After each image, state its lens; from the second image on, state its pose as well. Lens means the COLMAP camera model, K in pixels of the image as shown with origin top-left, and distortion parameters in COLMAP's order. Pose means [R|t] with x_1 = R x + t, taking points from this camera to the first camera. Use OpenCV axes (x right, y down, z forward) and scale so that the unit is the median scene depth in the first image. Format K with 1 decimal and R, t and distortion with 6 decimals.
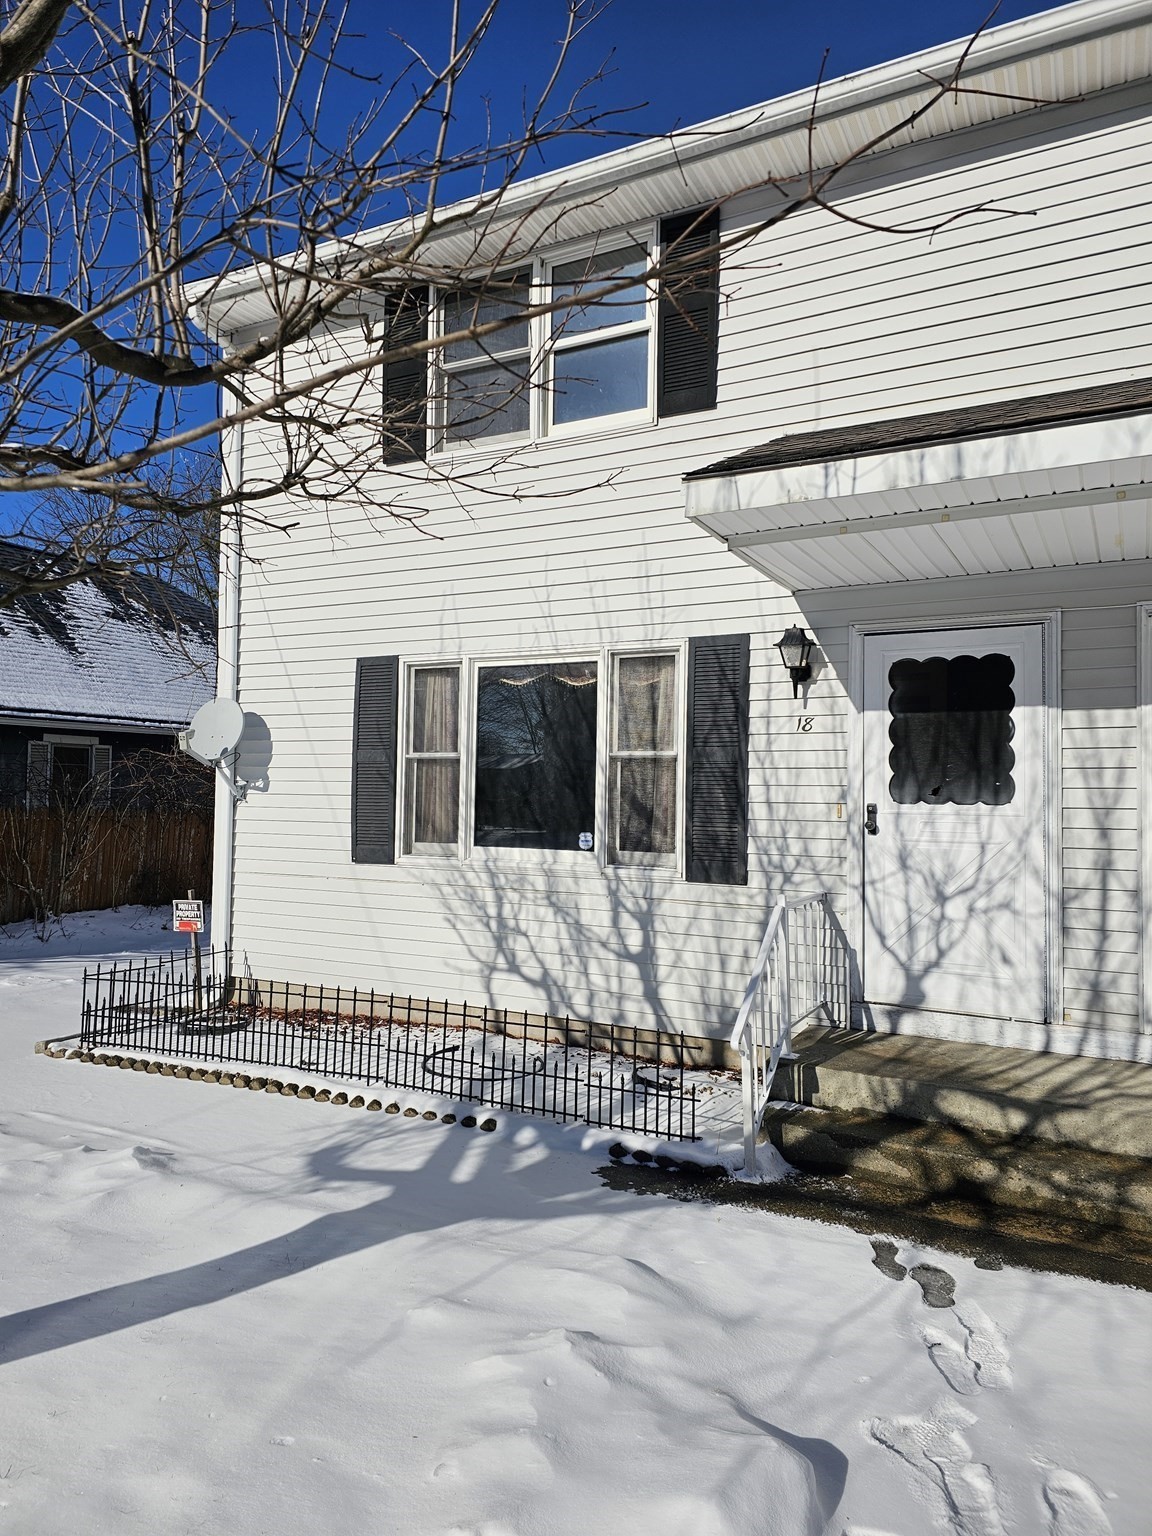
lens RADIAL K [[1000.6, 0, 631.0], [0, 1000.6, 774.5], [0, 0, 1]] dist [0.004290, -0.001534]
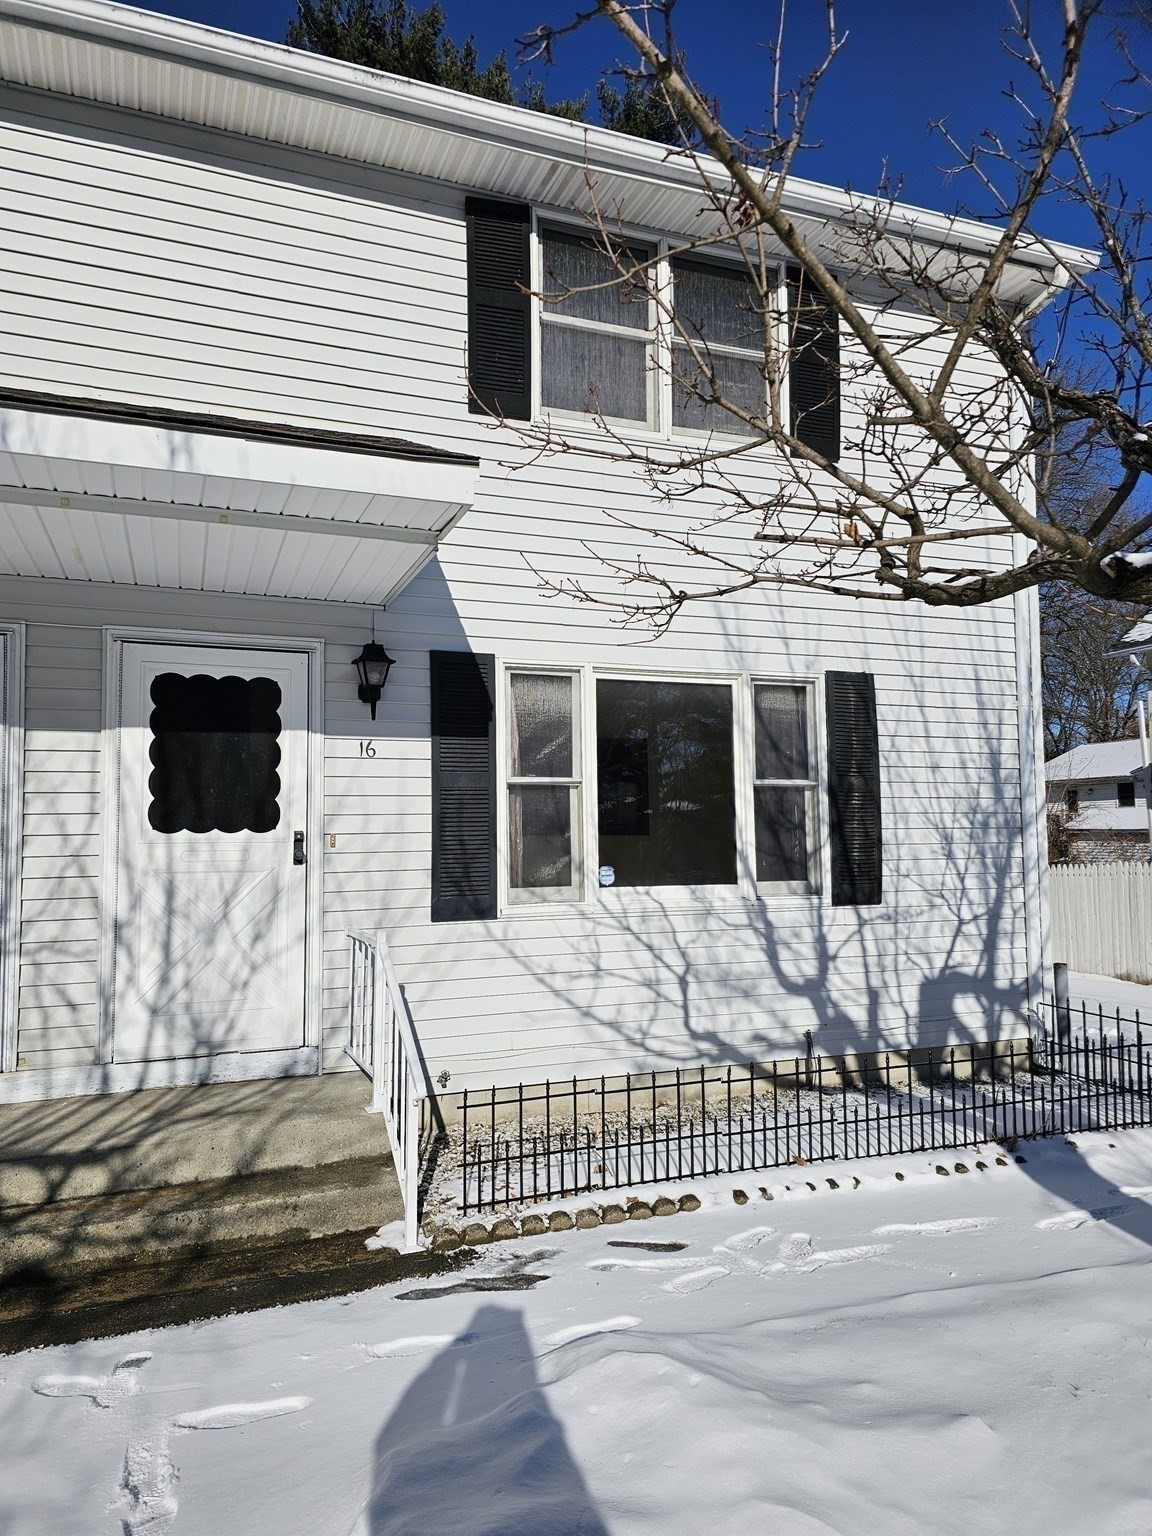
lens RADIAL K [[1024.4, 0, 576.0], [0, 1024.4, 768.0], [0, 0, 1]] dist [0.075431, -0.056451]
pose [[0.670947, 0.019253, 0.741256, -0.792811], [0.002564, 0.999597, -0.028285, -0.005022], [-0.741501, 0.020878, 0.670626, 0.407734]]
